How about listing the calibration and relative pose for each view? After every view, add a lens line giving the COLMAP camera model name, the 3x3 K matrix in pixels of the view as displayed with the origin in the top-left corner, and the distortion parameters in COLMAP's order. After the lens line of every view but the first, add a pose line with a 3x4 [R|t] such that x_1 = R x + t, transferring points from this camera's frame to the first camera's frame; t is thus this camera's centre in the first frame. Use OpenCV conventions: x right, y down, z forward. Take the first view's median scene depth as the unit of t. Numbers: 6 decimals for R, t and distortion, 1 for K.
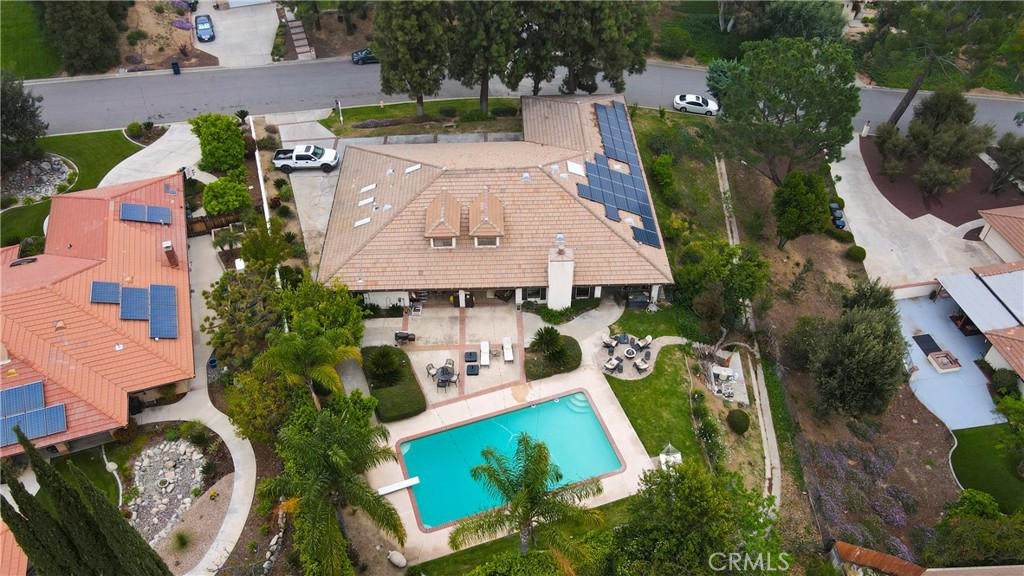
lens RADIAL K [[749.6, 0, 504.5], [0, 749.6, 286.2], [0, 0, 1]] dist [0.028244, 0.003386]
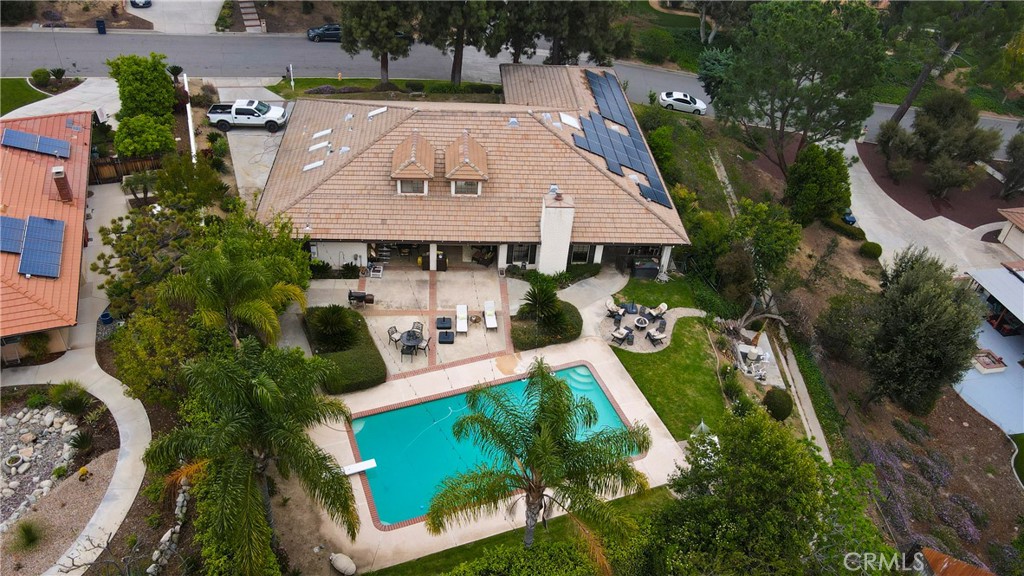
lens RADIAL K [[749.6, 0, 504.5], [0, 749.6, 286.2], [0, 0, 1]] dist [0.028244, 0.003386]
pose [[0.996954, 0.031446, 0.071376, -0.036958], [-0.024286, 0.994786, -0.099050, 0.126370], [-0.074118, 0.097015, 0.992519, 0.190964]]
